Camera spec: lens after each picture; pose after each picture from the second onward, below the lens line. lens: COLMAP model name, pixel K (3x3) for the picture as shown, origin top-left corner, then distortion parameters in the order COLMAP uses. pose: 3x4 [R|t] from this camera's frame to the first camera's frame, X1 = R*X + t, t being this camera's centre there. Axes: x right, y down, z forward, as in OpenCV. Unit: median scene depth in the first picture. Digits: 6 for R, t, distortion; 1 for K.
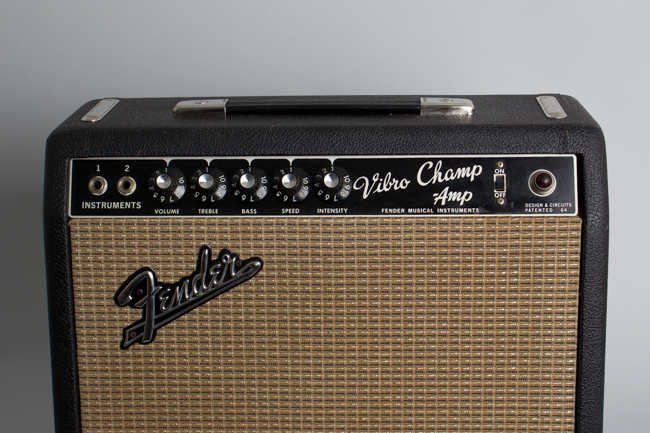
lens RADIAL K [[1297.8, 0, 309.2], [0, 1297.8, 216.6], [0, 0, 1]] dist [0.039110, 0.159742]
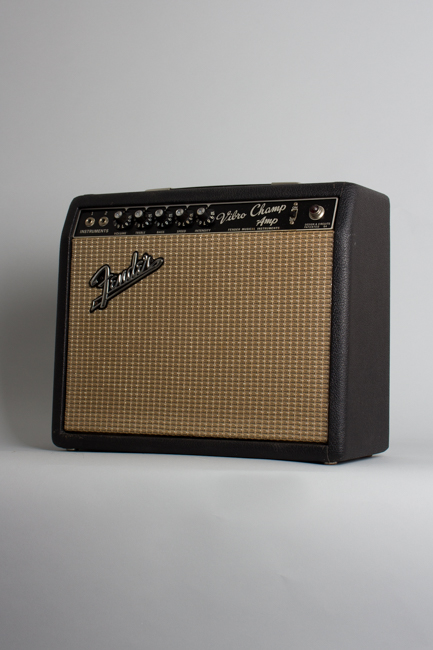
lens RADIAL K [[1297.8, 0, 216.5], [0, 1297.8, 325.0], [0, 0, 1]] dist [0.039110, 0.159742]
pose [[0.919756, 0.021871, -0.391881, 0.717563], [-0.137175, 0.953394, -0.268744, 0.579940], [0.367739, 0.300935, 0.879890, -0.489042]]
